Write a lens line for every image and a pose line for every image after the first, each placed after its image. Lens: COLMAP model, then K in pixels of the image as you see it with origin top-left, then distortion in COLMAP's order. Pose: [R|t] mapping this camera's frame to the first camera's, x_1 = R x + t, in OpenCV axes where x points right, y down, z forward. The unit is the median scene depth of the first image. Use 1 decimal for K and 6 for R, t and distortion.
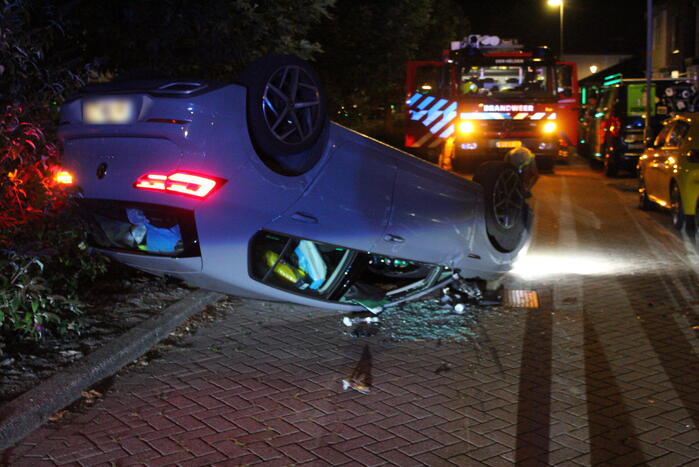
lens RADIAL K [[900.9, 0, 349.5], [0, 900.9, 233.5], [0, 0, 1]] dist [-0.035748, 0.006347]
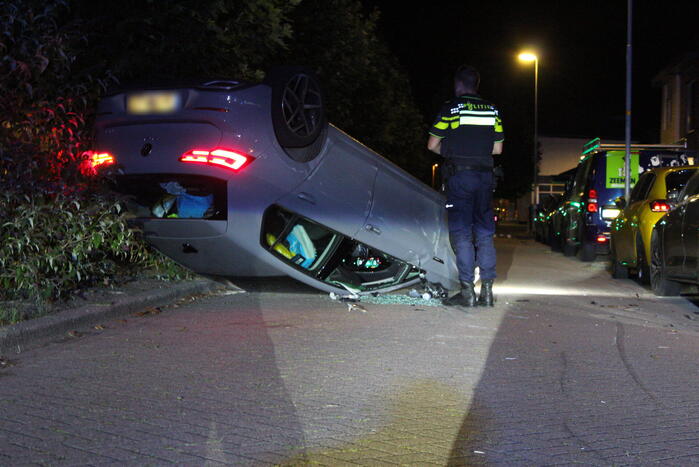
lens RADIAL K [[1475.0, 0, 338.1], [0, 1475.0, 232.5], [0, 0, 1]] dist [0.124798, -0.045793]
pose [[0.994834, 0.039621, 0.093462, -0.179452], [-0.027025, 0.990831, -0.132380, 0.272322], [-0.097850, 0.129170, 0.986783, -0.905724]]
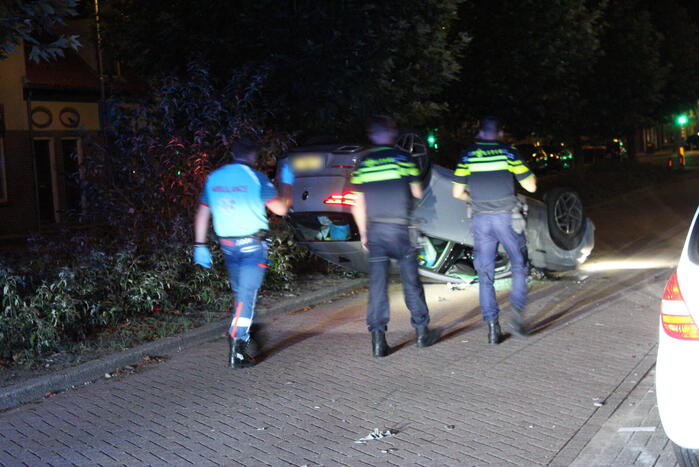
lens RADIAL K [[1475.0, 0, 338.1], [0, 1475.0, 232.5], [0, 0, 1]] dist [0.124798, -0.045793]
pose [[0.986031, -0.027948, -0.164198, 0.243434], [0.014142, 0.996310, -0.084655, 0.228242], [0.165958, 0.081151, 0.982788, -1.689322]]
